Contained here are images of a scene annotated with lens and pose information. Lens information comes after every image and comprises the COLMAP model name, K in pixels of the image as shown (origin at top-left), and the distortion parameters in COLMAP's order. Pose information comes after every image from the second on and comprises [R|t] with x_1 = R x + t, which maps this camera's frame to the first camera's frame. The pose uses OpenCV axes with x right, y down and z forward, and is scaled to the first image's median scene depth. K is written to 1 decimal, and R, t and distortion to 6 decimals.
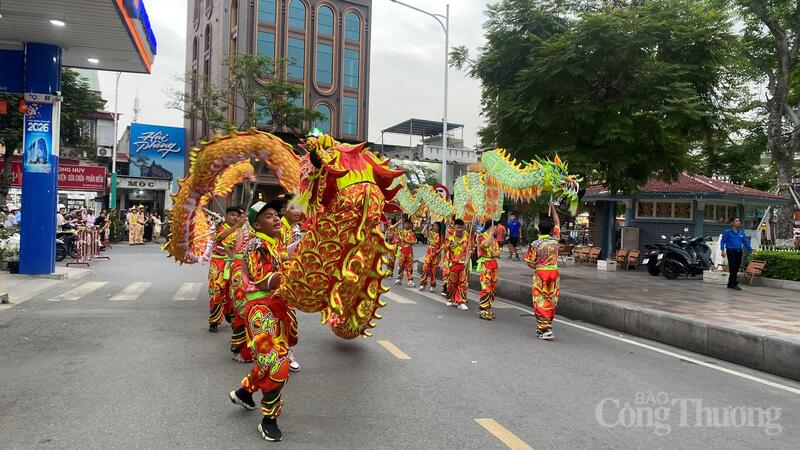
lens RADIAL K [[636.3, 0, 400.0], [0, 636.3, 225.0], [0, 0, 1]] dist [-0.002802, 0.000985]
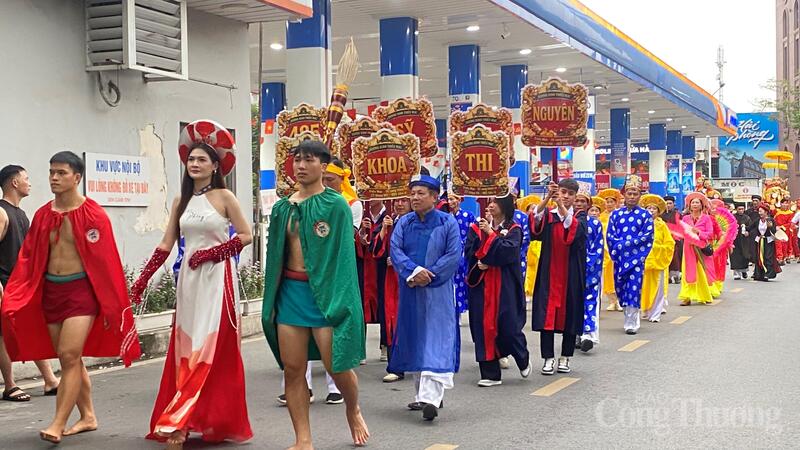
lens RADIAL K [[1172.4, 0, 400.0], [0, 1172.4, 225.0], [0, 0, 1]] dist [0.329565, -1.377698]
pose [[0.790616, -0.034671, -0.611330, 0.285087], [0.033453, 0.999350, -0.013413, 0.010858], [0.611397, -0.009846, 0.791262, -0.707202]]
